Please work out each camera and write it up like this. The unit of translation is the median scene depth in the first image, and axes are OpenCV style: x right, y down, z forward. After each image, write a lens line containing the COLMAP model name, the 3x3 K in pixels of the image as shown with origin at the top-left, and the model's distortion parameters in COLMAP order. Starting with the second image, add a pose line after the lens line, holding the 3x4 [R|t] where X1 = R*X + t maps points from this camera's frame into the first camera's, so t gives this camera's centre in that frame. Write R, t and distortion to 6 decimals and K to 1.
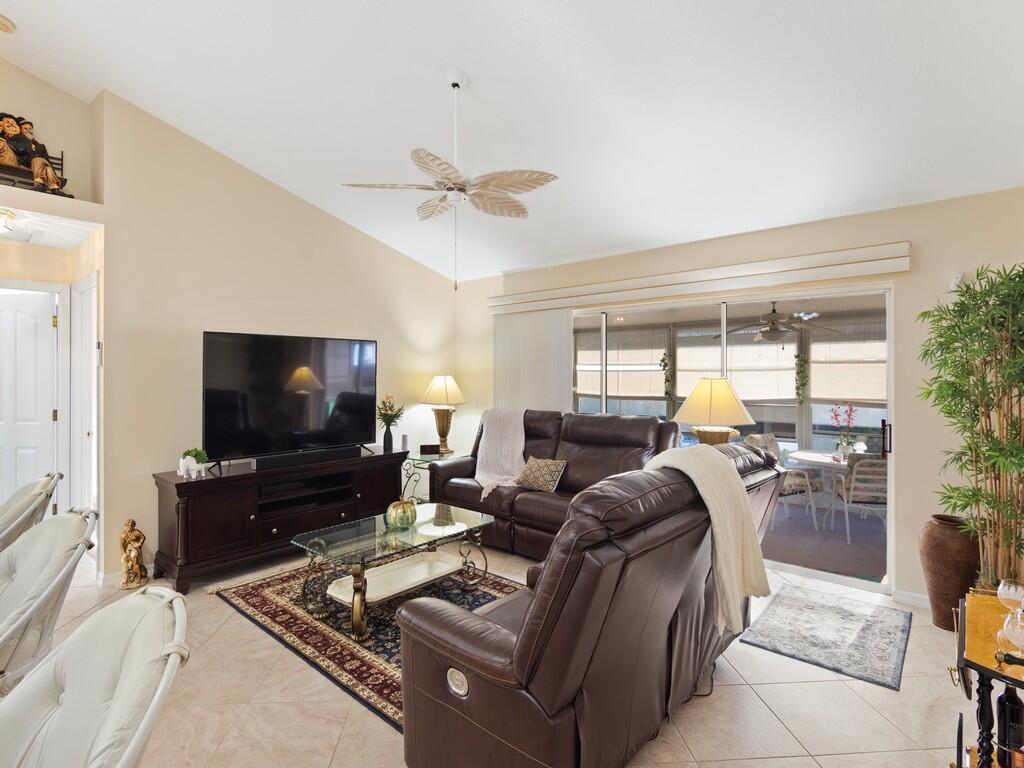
lens RADIAL K [[516.0, 0, 508.1], [0, 516.0, 369.0], [0, 0, 1]] dist [-0.010575, 0.000487]
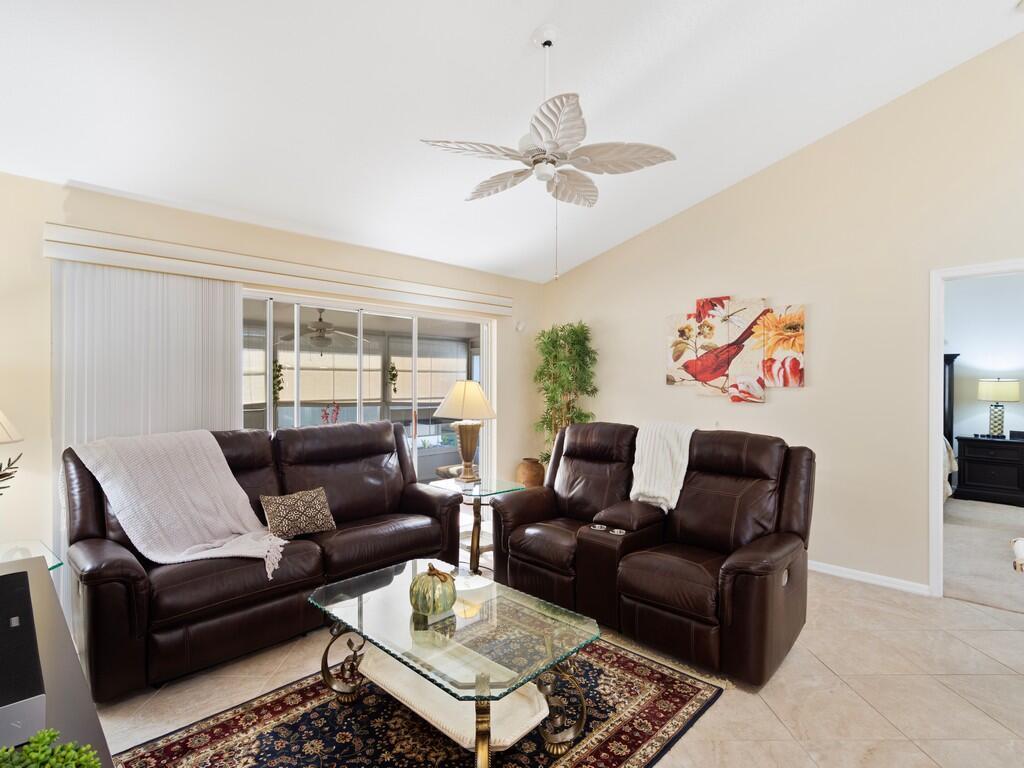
lens RADIAL K [[516.0, 0, 508.1], [0, 516.0, 369.0], [0, 0, 1]] dist [-0.010575, 0.000487]
pose [[0.066597, 0.026241, 0.997435, -0.668279], [-0.008689, 0.999631, -0.025719, 0.017286], [-0.997742, -0.006954, 0.066801, 0.681816]]
